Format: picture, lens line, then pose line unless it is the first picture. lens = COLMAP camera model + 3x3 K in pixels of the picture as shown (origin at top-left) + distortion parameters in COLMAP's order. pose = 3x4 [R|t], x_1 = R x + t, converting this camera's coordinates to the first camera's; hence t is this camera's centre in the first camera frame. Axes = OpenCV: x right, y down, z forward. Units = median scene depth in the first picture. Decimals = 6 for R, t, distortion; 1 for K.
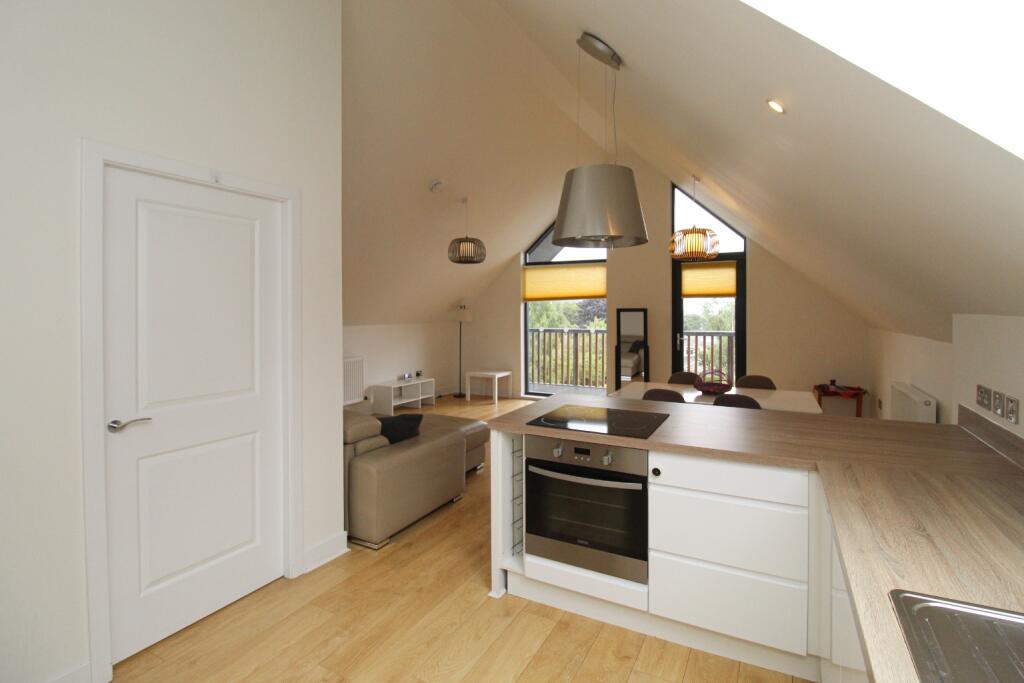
lens RADIAL K [[481.7, 0, 516.3], [0, 481.7, 313.4], [0, 0, 1]] dist [-0.000362, -0.000310]
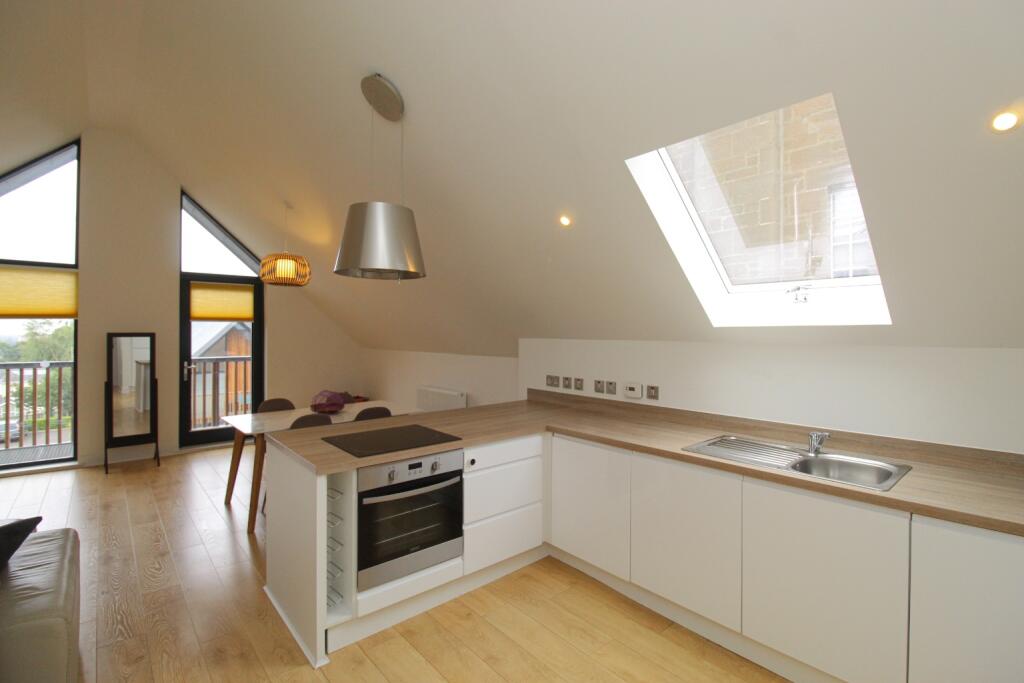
lens RADIAL K [[484.4, 0, 514.4], [0, 484.4, 332.1], [0, 0, 1]] dist [0.000811, -0.000067]
pose [[0.357372, 0.005698, 0.933945, -0.568944], [0.002679, 0.999971, -0.007125, -0.007652], [-0.933958, 0.005048, 0.357346, 0.271562]]
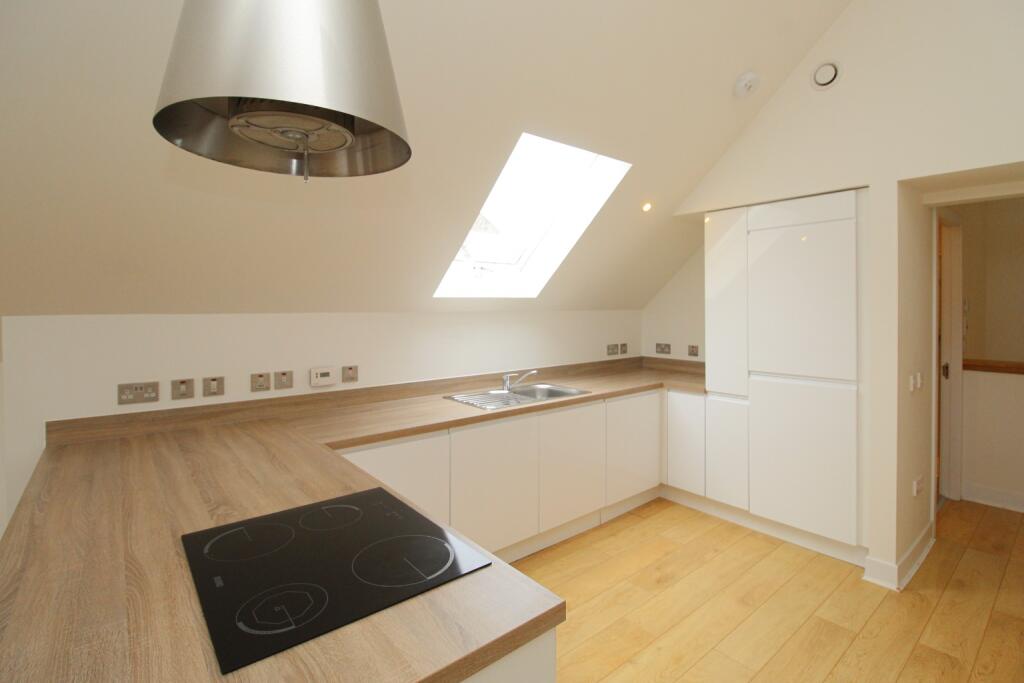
lens RADIAL K [[481.7, 0, 516.3], [0, 481.7, 313.4], [0, 0, 1]] dist [-0.000362, -0.000310]
pose [[-0.928651, -0.007707, 0.370875, -0.116327], [0.003692, 0.999543, 0.030017, -0.018794], [-0.370937, 0.029245, -0.928198, 1.027040]]
